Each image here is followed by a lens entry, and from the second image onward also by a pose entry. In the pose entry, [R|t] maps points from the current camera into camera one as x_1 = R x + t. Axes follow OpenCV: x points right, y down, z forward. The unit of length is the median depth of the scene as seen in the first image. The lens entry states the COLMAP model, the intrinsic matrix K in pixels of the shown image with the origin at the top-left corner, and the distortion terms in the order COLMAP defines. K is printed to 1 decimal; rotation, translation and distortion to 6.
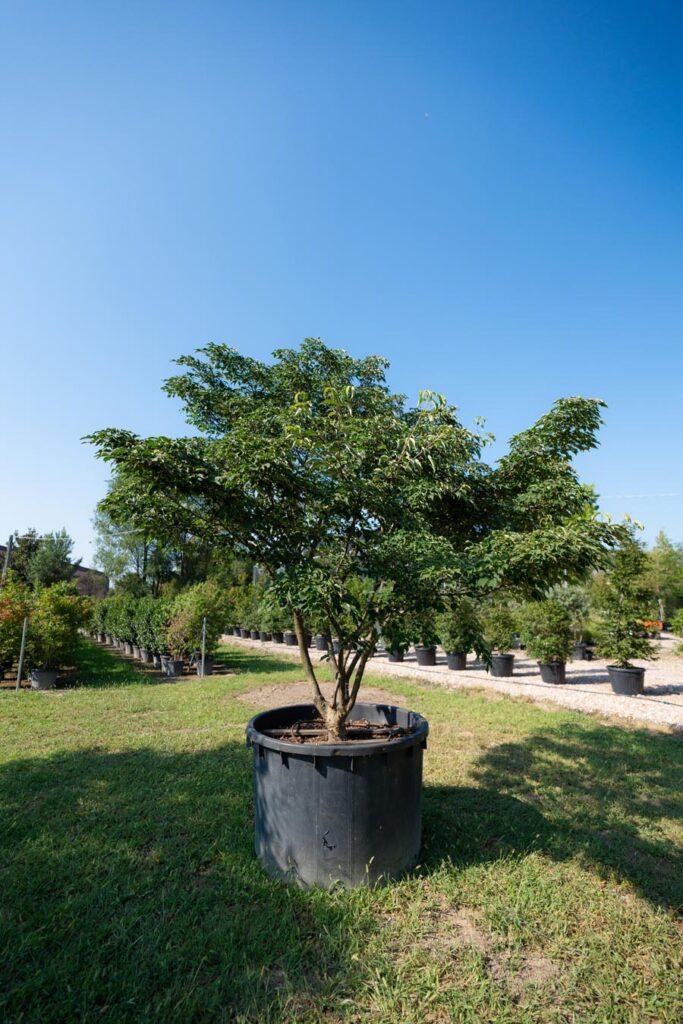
lens RADIAL K [[419.4, 0, 342.8], [0, 419.4, 516.1], [0, 0, 1]] dist [-0.007513, -0.000302]
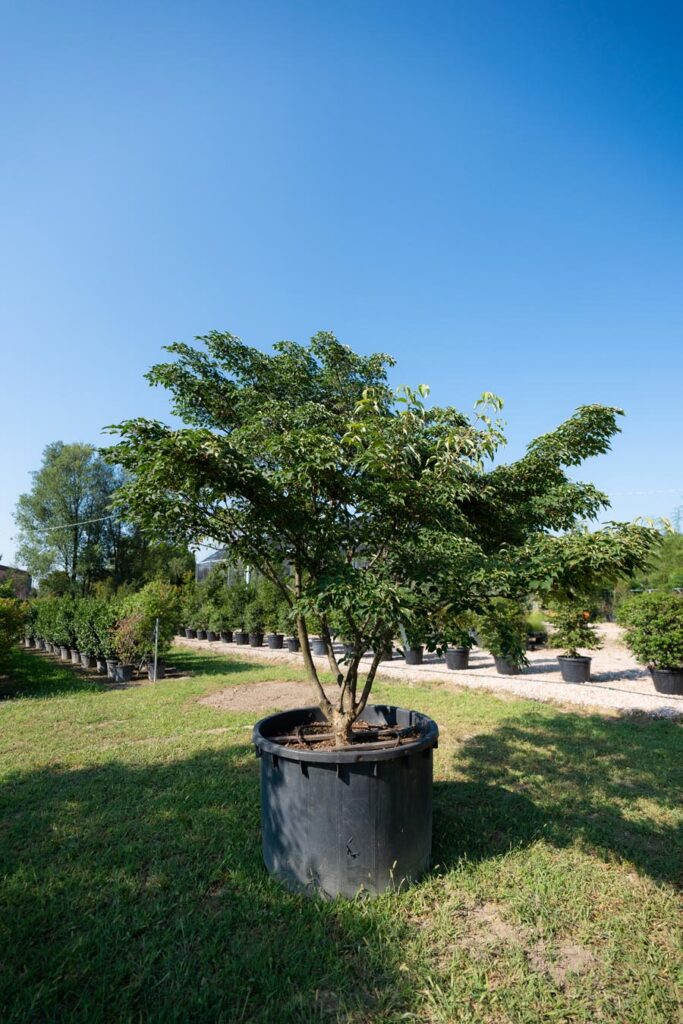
lens RADIAL K [[419.4, 0, 342.4], [0, 419.4, 515.7], [0, 0, 1]] dist [-0.007513, -0.000302]
pose [[0.992242, 0.008461, 0.124037, -0.145863], [-0.009296, 0.999938, 0.006155, -0.006073], [-0.123977, -0.007260, 0.992259, 0.031347]]
